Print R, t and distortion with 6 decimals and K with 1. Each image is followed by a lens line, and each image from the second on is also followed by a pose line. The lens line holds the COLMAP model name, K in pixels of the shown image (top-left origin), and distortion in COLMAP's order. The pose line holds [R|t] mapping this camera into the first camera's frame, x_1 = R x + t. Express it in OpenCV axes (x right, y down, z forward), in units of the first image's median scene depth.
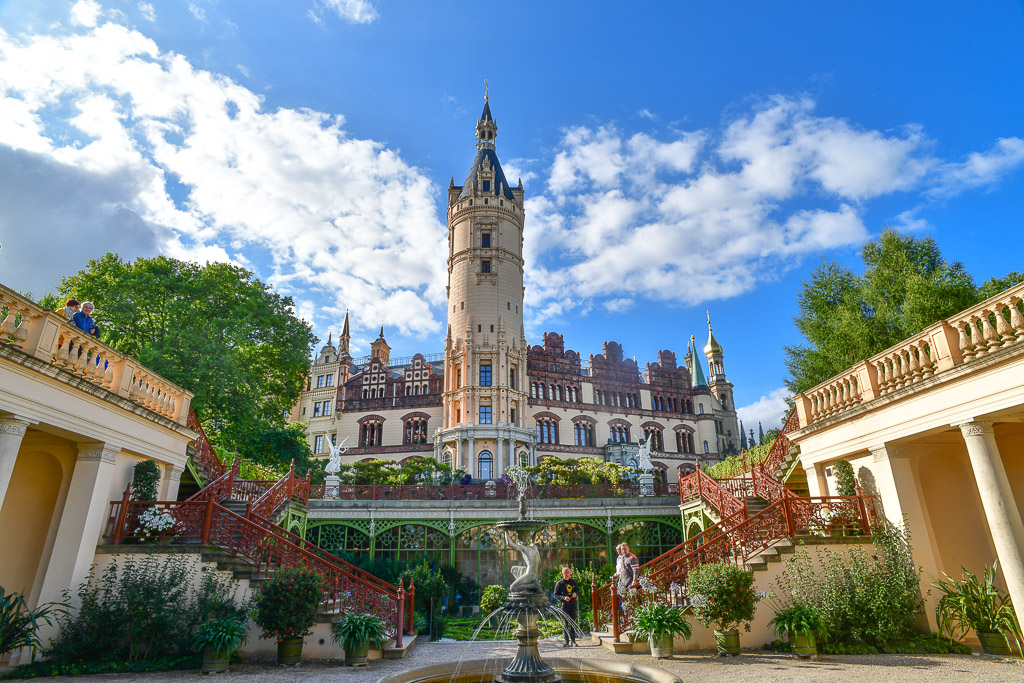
lens RADIAL K [[588.2, 0, 516.1], [0, 588.2, 337.0], [0, 0, 1]] dist [-0.104216, 0.080348]
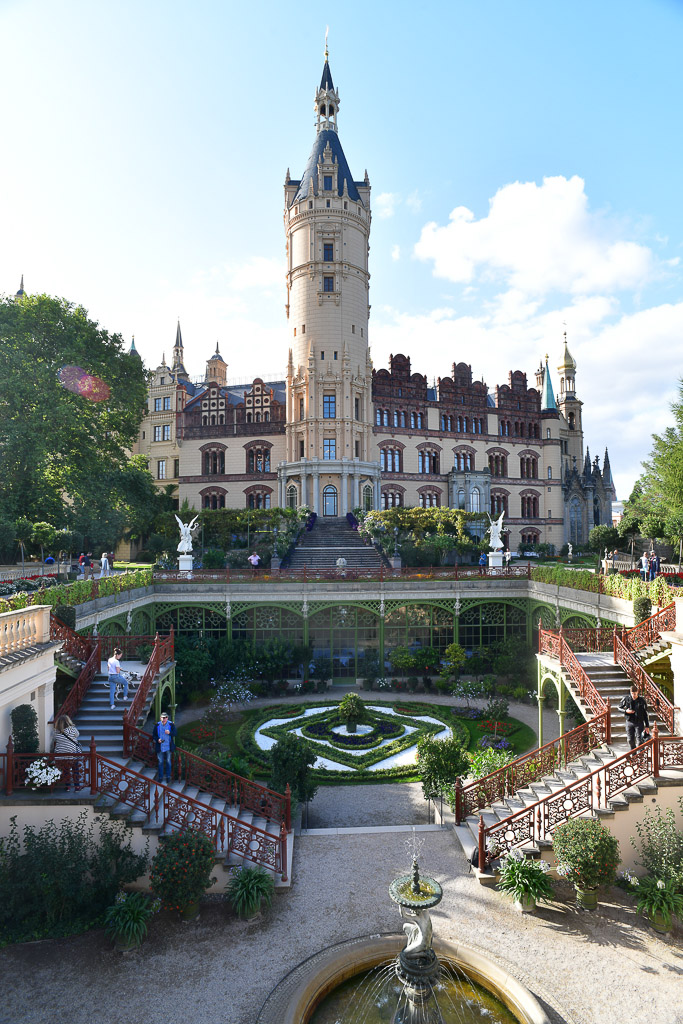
lens RADIAL K [[588.2, 0, 343.0], [0, 588.2, 515.4], [0, 0, 1]] dist [-0.104216, 0.080348]
pose [[0.999869, 0.007325, -0.014426, -0.013566], [-0.002109, 0.943037, 0.332680, -0.082056], [0.016041, -0.332606, 0.942929, 0.033511]]
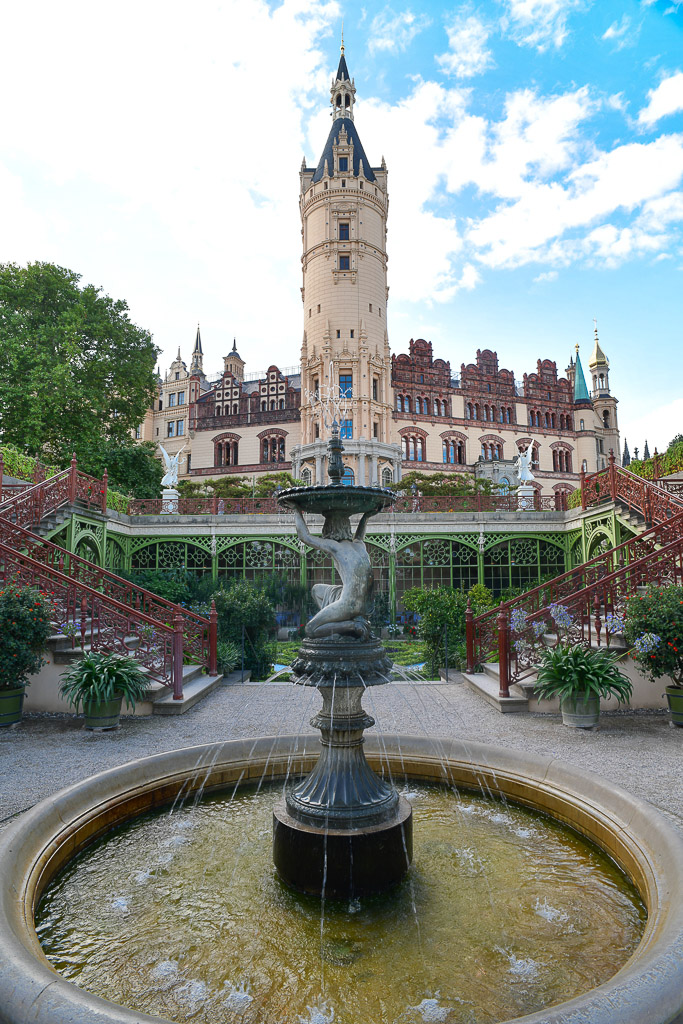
lens RADIAL K [[588.2, 0, 343.0], [0, 588.2, 515.4], [0, 0, 1]] dist [-0.104216, 0.080348]
pose [[0.997600, -0.001114, -0.069238, 0.006375], [0.018670, 0.967172, 0.253438, 0.027319], [0.066683, -0.254122, 0.964871, 0.068893]]
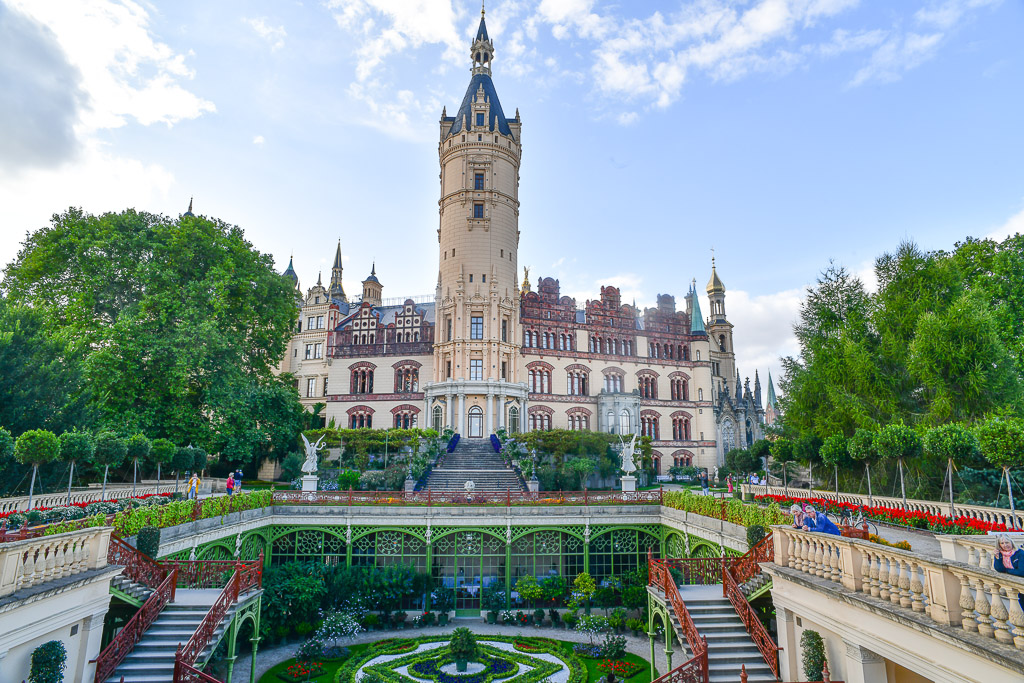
lens RADIAL K [[588.2, 0, 516.1], [0, 588.2, 337.0], [0, 0, 1]] dist [-0.104216, 0.080348]
pose [[0.999859, 0.015541, -0.006395, 0.018810], [-0.014229, 0.985358, 0.169901, -0.082010], [0.008942, -0.169786, 0.985440, 0.035868]]
